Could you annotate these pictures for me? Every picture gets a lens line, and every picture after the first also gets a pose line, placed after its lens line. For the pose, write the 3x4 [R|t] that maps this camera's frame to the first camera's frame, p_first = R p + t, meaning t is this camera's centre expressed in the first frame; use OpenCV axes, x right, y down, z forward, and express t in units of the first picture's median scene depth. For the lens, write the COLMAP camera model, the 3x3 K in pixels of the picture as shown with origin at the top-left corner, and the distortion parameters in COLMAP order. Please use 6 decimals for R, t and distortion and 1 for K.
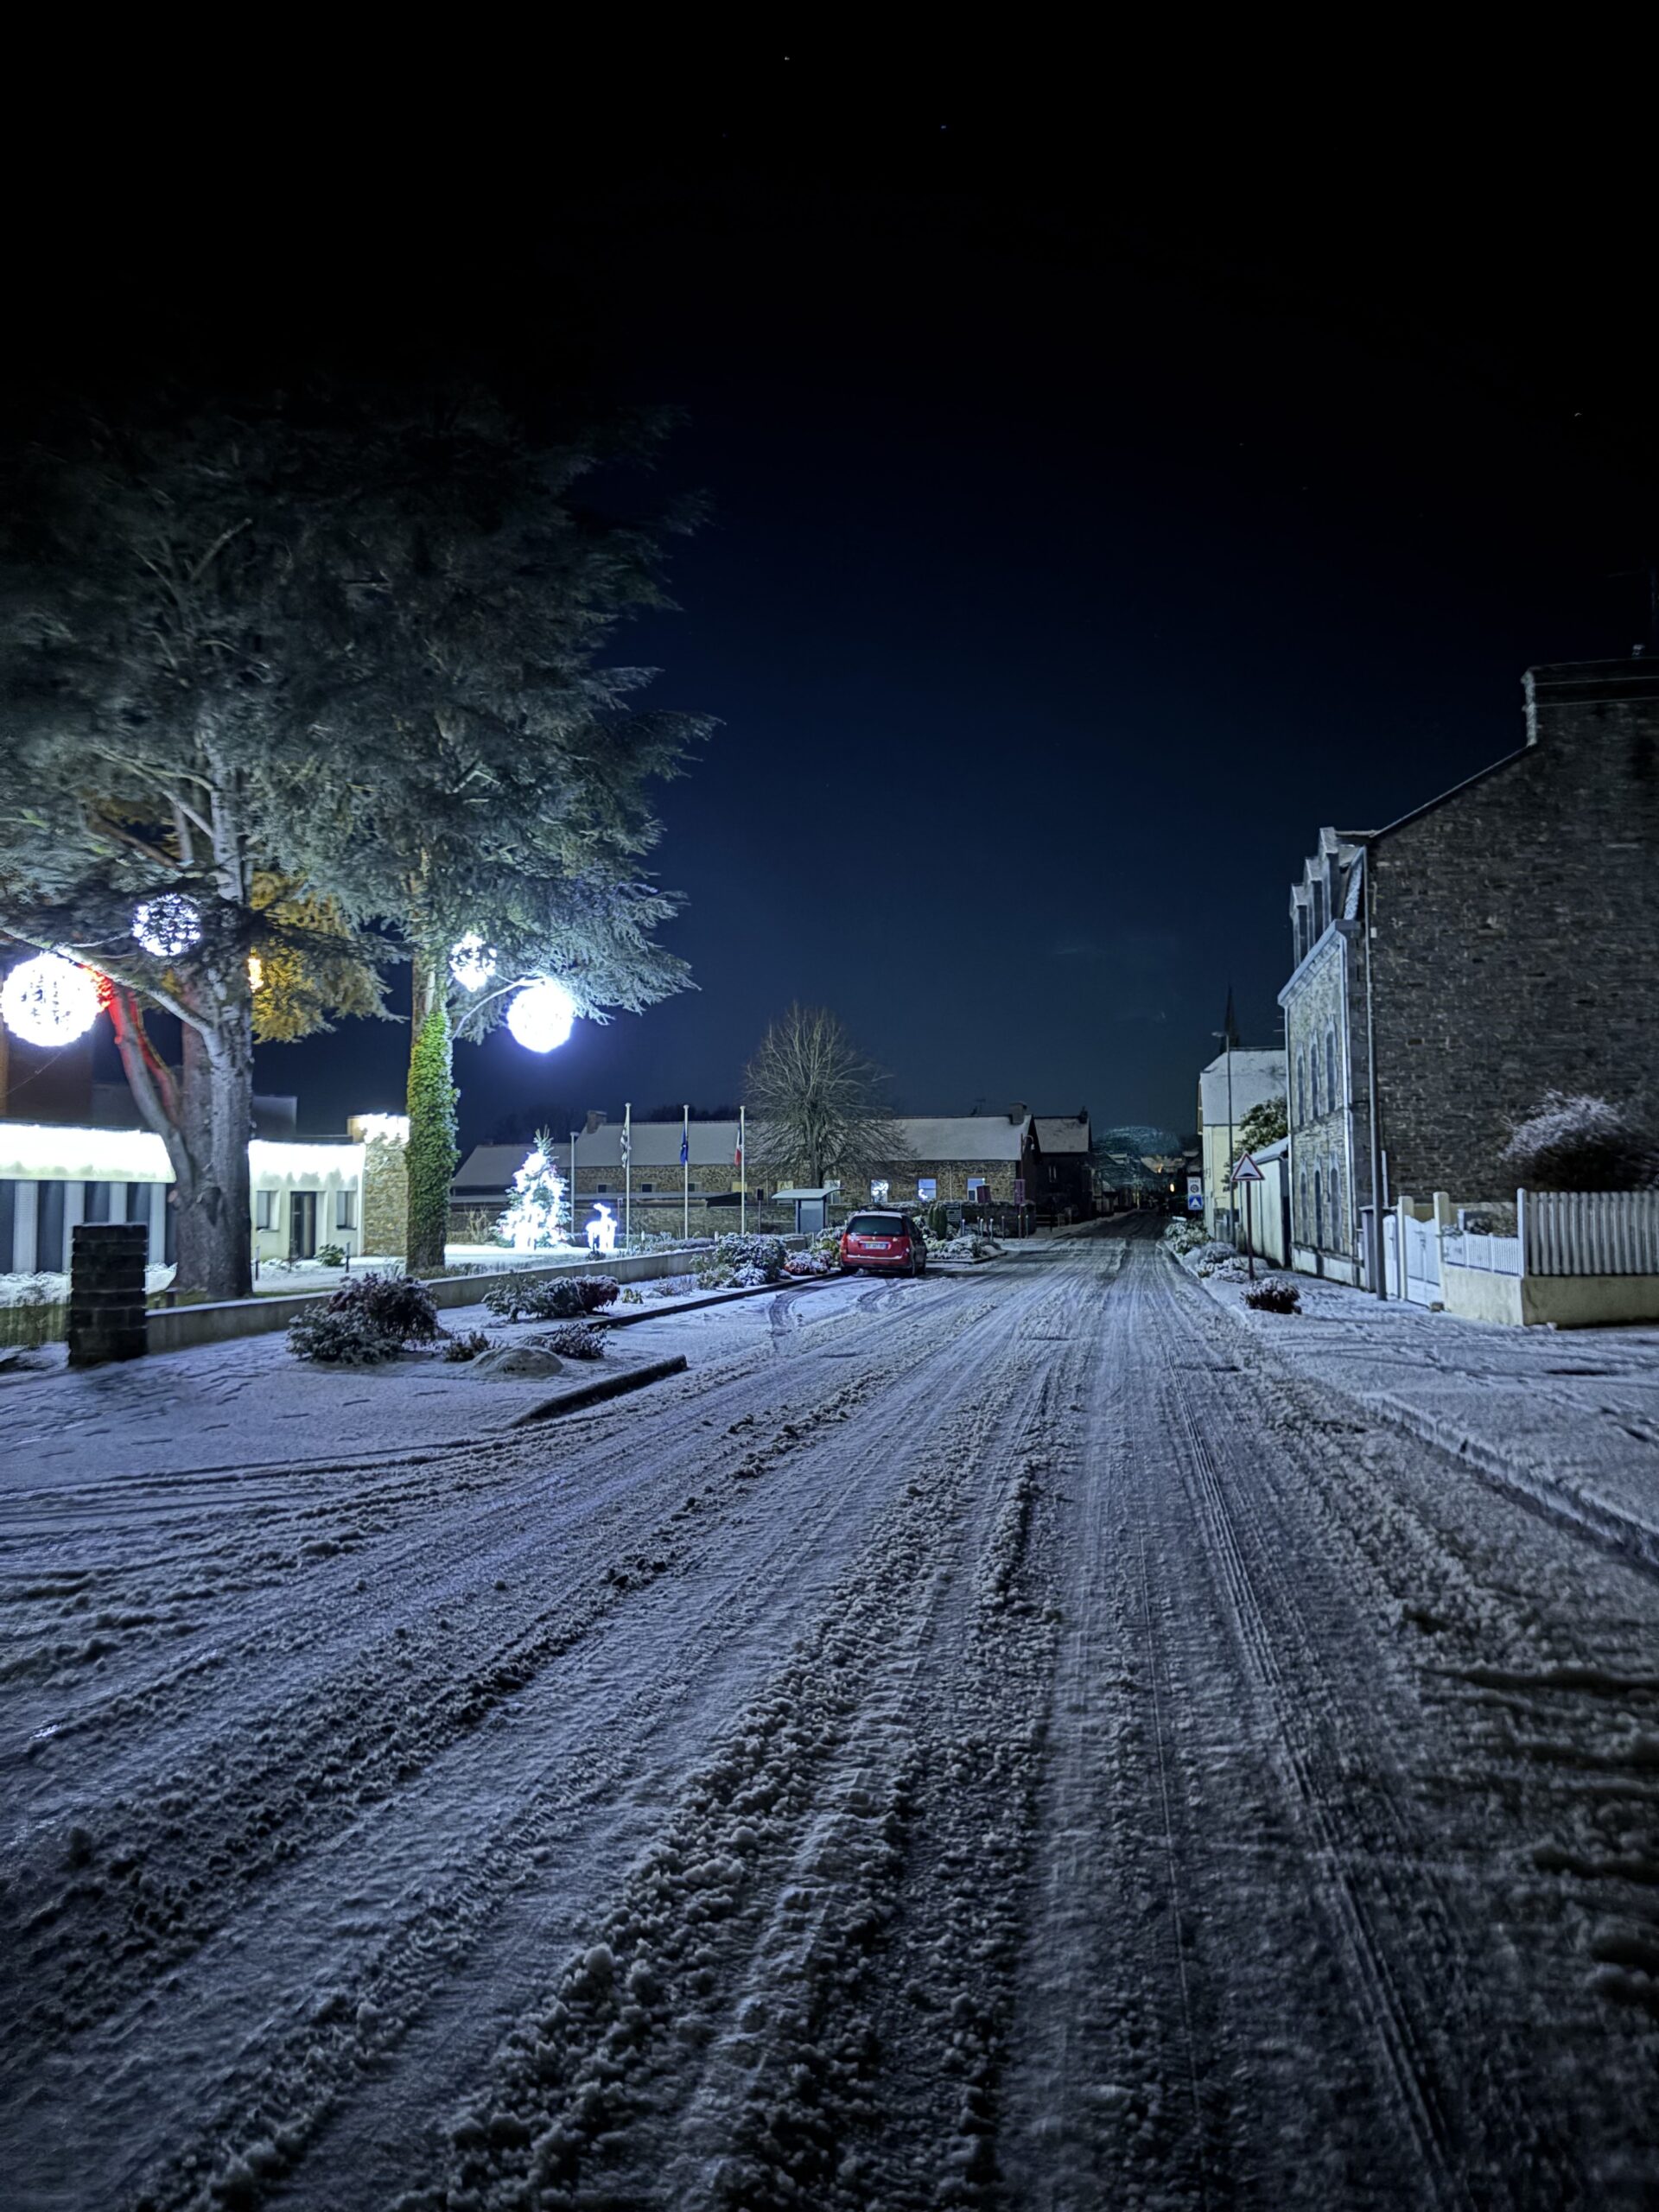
lens RADIAL K [[1646.3, 0, 821.8], [0, 1646.3, 1094.8], [0, 0, 1]] dist [0.032119, -0.026192]
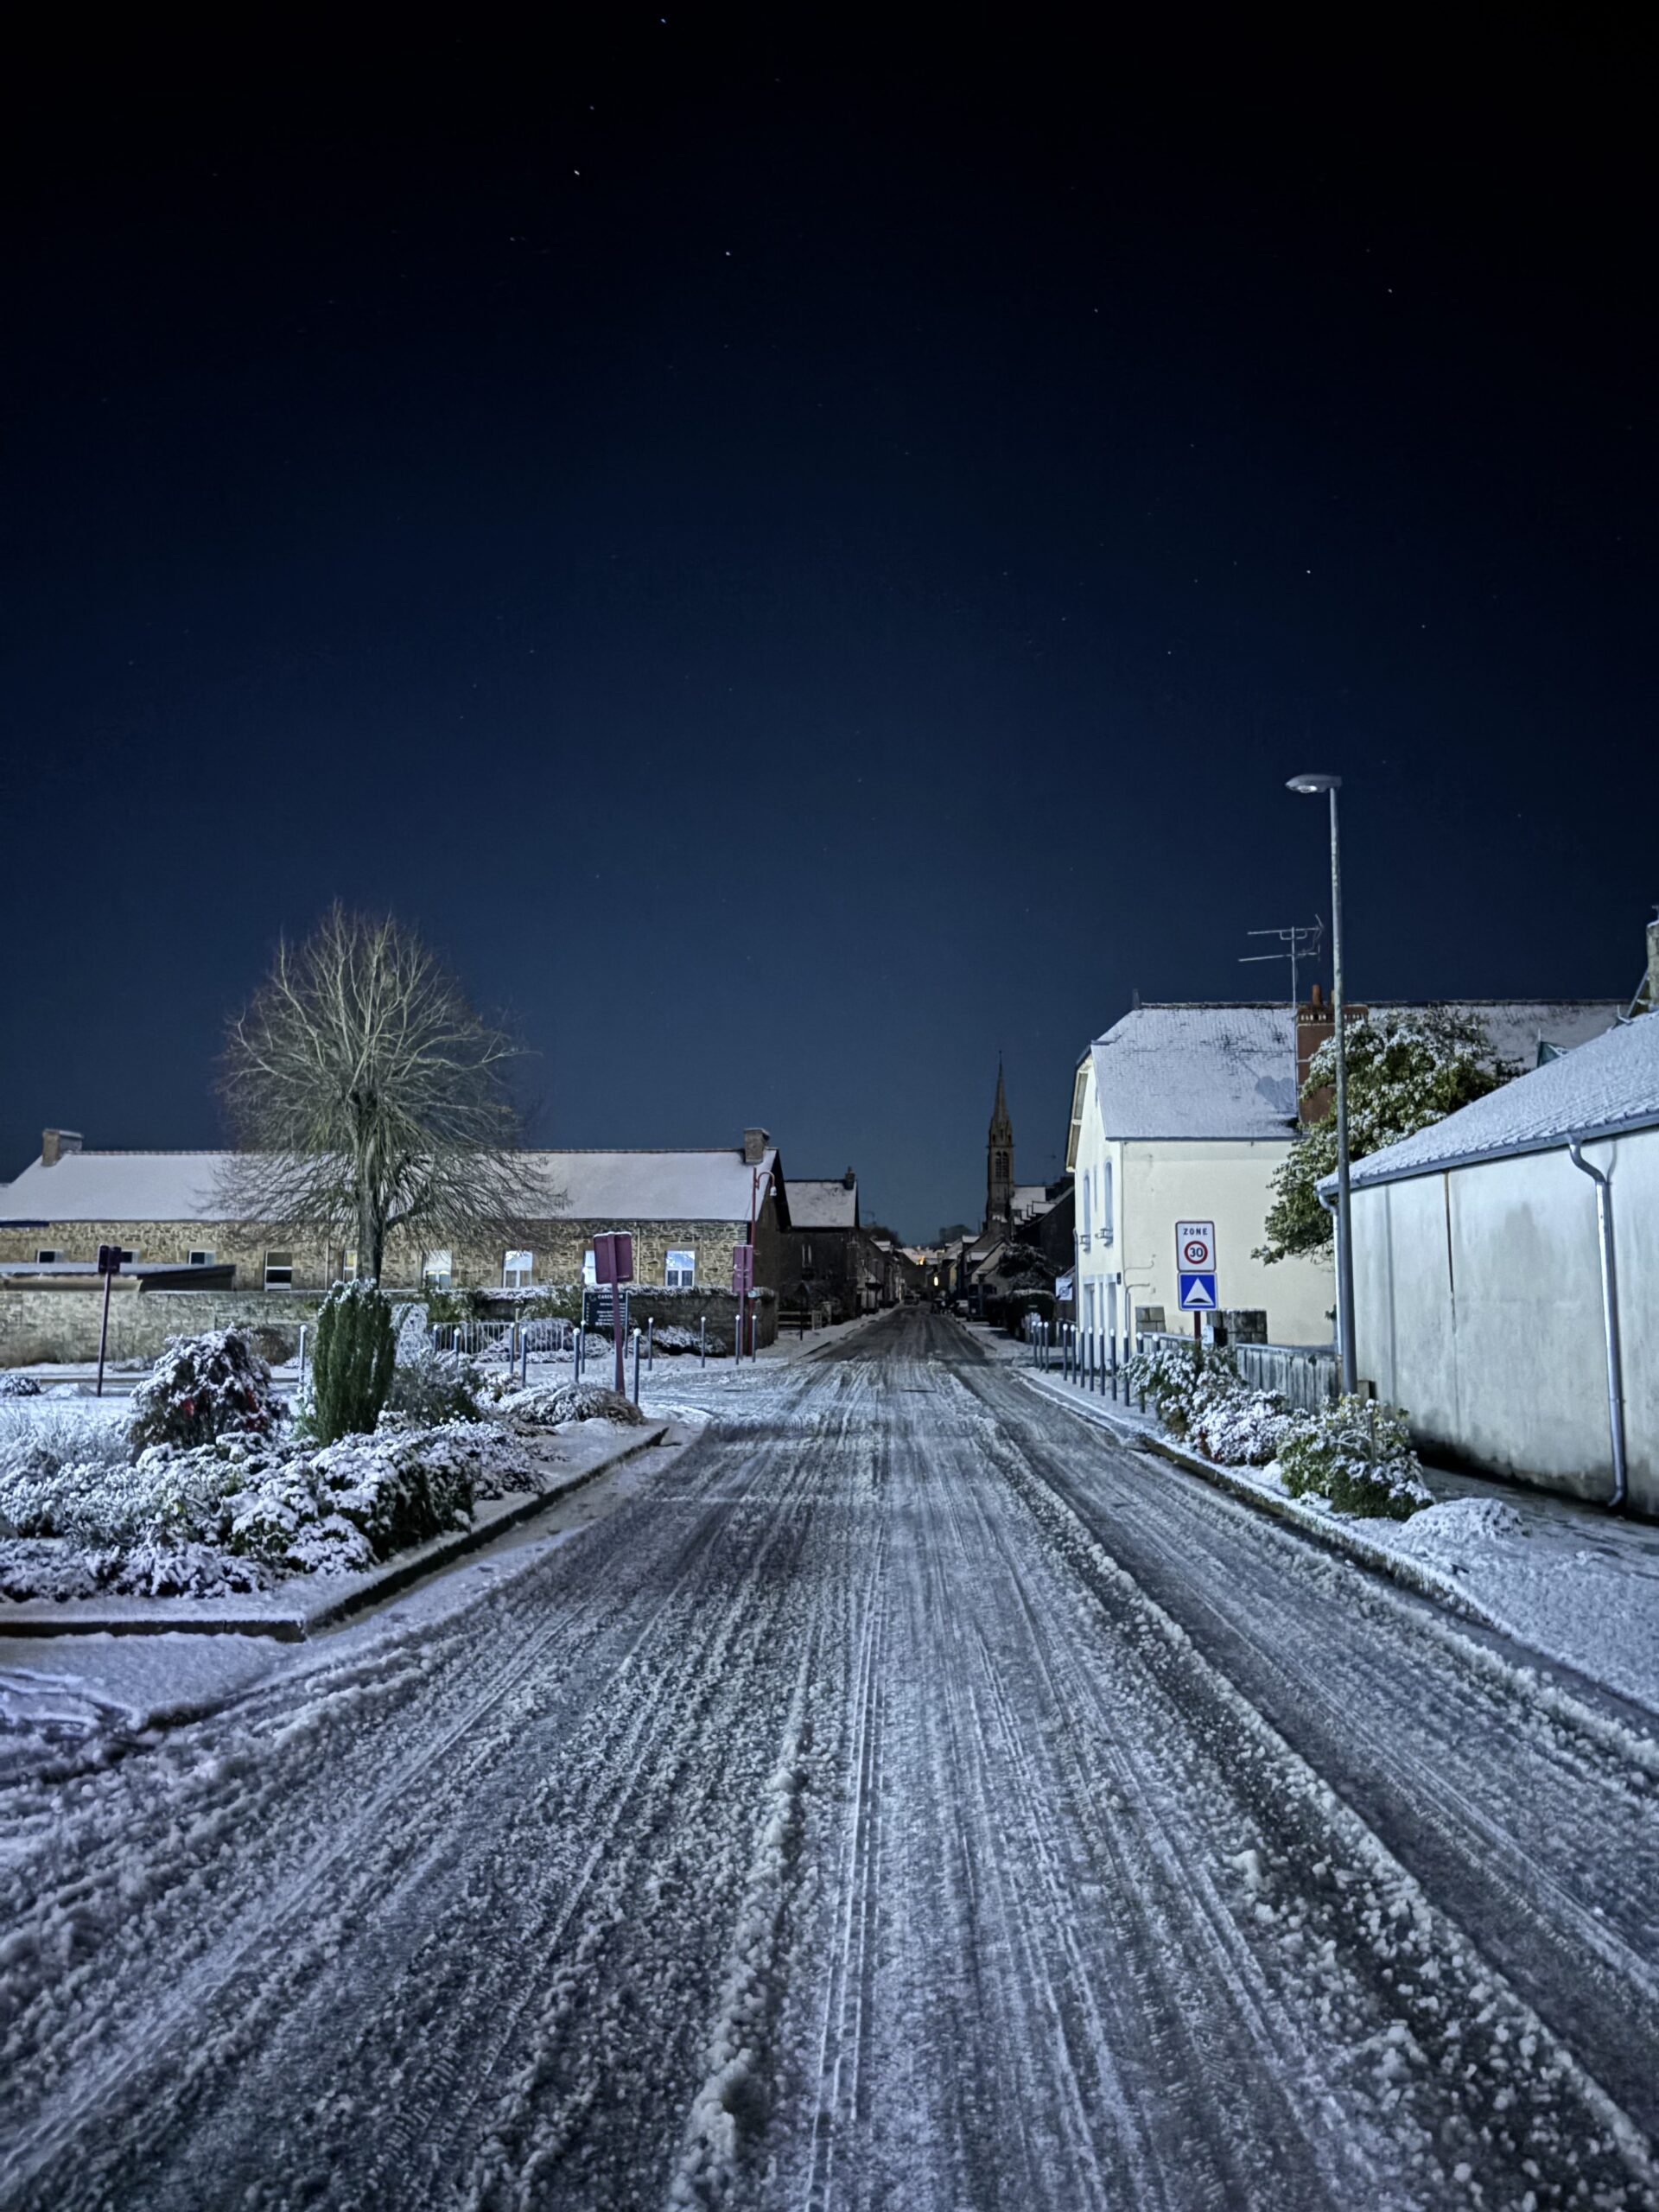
lens RADIAL K [[1646.3, 0, 839.8], [0, 1646.3, 1100.9], [0, 0, 1]] dist [0.032119, -0.026192]
pose [[0.987233, 0.033493, 0.155723, 0.054493], [-0.025310, 0.998207, -0.054240, 0.026816], [-0.157260, 0.049606, 0.986310, 0.386857]]
